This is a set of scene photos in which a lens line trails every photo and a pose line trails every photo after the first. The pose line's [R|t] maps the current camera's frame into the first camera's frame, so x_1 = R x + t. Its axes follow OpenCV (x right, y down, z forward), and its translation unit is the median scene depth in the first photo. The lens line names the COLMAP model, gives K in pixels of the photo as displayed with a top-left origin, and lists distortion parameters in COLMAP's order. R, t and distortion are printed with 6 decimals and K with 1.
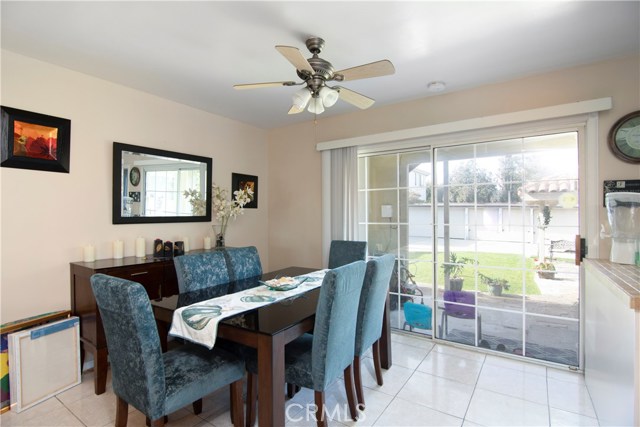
lens RADIAL K [[322.1, 0, 319.0], [0, 322.1, 212.5], [0, 0, 1]] dist [-0.004992, 0.000022]
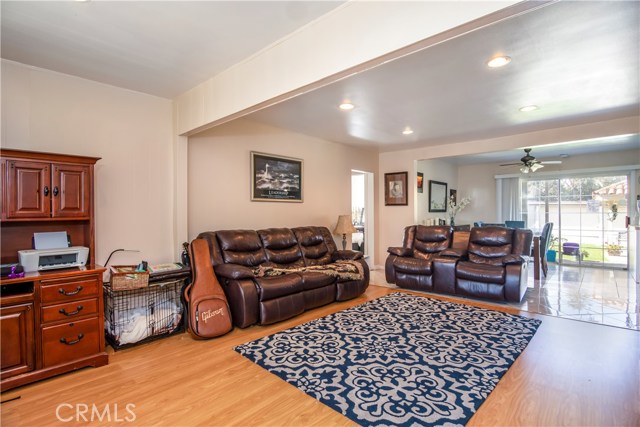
lens RADIAL K [[322.1, 0, 323.4], [0, 322.1, 215.7], [0, 0, 1]] dist [-0.004992, 0.000022]
pose [[0.992460, 0.000240, -0.122566, -0.943139], [0.001241, 0.999927, 0.012005, 0.025584], [0.122560, -0.012066, 0.992388, -1.349401]]
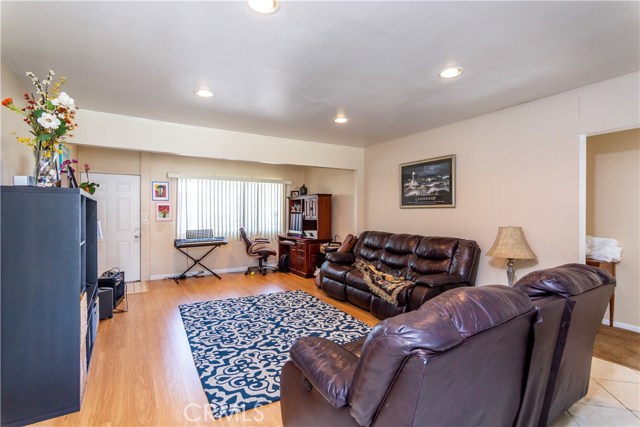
lens RADIAL K [[322.1, 0, 321.6], [0, 322.1, 213.0], [0, 0, 1]] dist [-0.004992, 0.000022]
pose [[-0.368669, -0.023225, -0.929271, 1.779983], [-0.020411, 0.999649, -0.016886, 0.045258], [0.929337, 0.012742, -0.369013, 2.528000]]
